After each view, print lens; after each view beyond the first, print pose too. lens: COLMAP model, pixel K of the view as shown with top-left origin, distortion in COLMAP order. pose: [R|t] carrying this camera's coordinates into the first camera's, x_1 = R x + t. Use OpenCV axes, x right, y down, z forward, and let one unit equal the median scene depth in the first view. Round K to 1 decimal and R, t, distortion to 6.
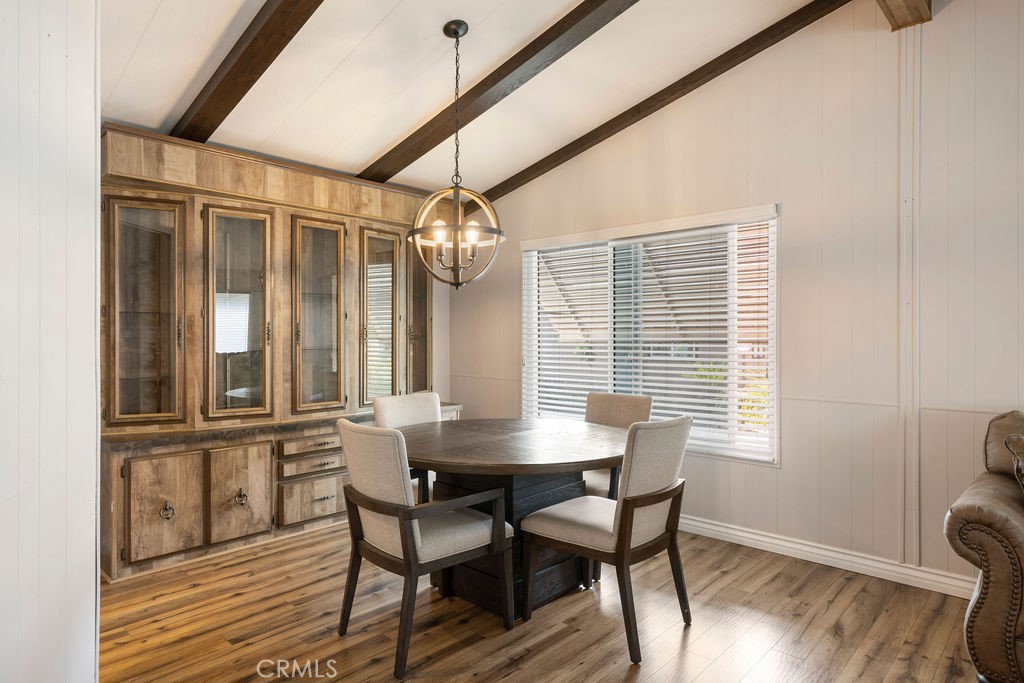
lens RADIAL K [[595.5, 0, 510.8], [0, 595.5, 336.5], [0, 0, 1]] dist [0.001268, 0.003523]
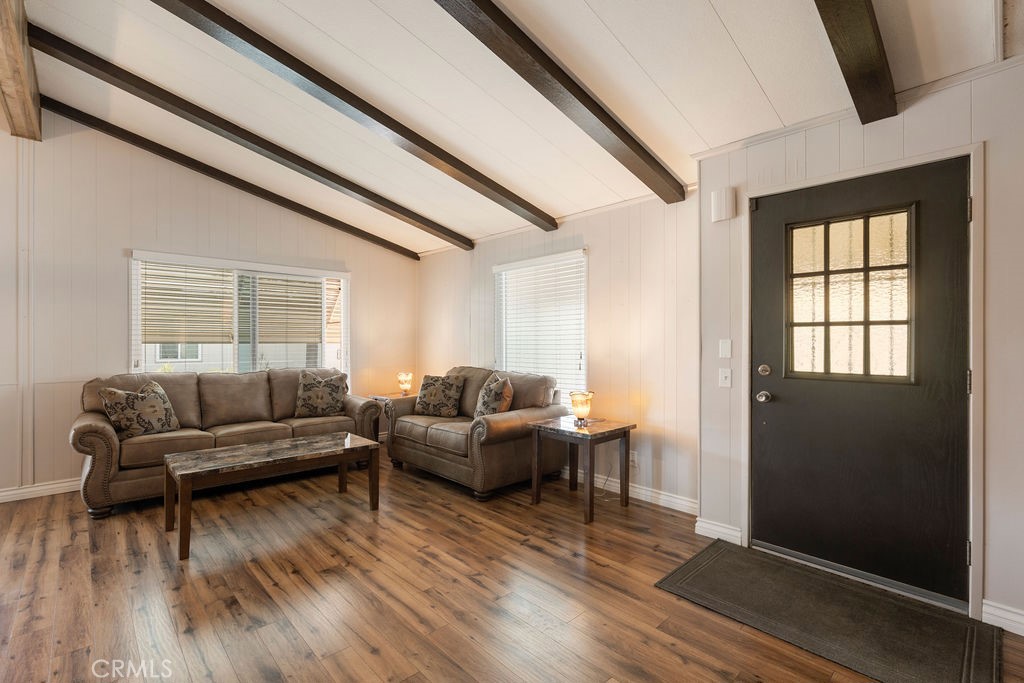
lens RADIAL K [[462.9, 0, 510.4], [0, 462.9, 341.7], [0, 0, 1]] dist [-0.000396, -0.000404]
pose [[0.073319, -0.005749, 0.997292, -0.380462], [-0.000921, 0.999983, 0.005832, 0.000834], [-0.997308, -0.001346, 0.073313, -0.298031]]
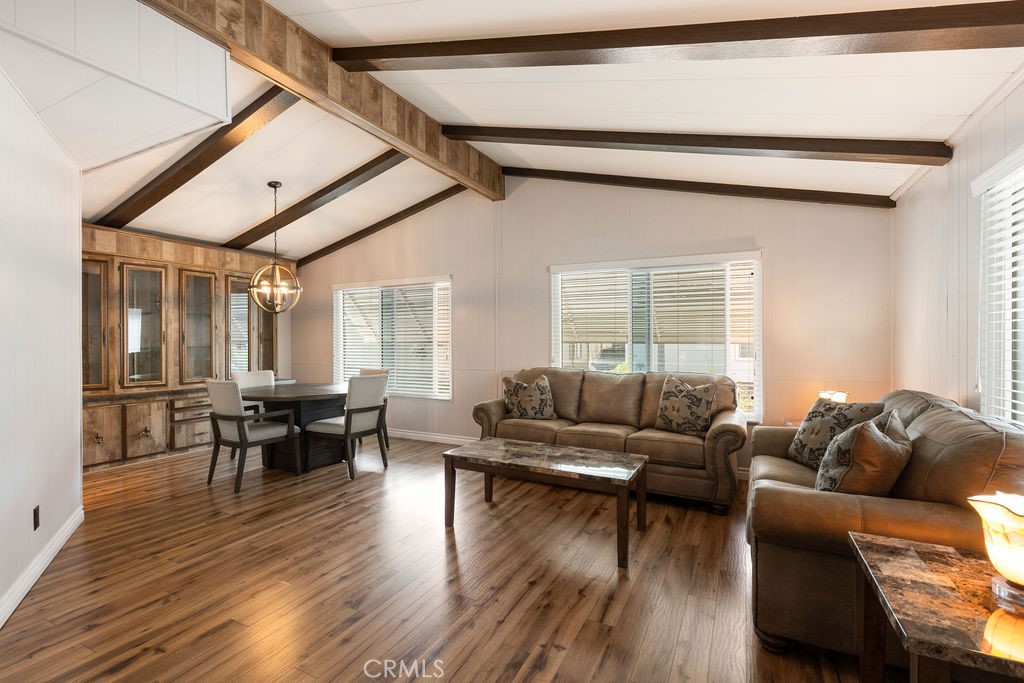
lens RADIAL K [[462.9, 0, 512.0], [0, 462.9, 341.7], [0, 0, 1]] dist [-0.000396, -0.000404]
pose [[0.962974, -0.002785, 0.269580, 0.215365], [0.001833, 0.999991, 0.003783, 0.003386], [-0.269588, -0.003149, 0.962970, -0.598390]]
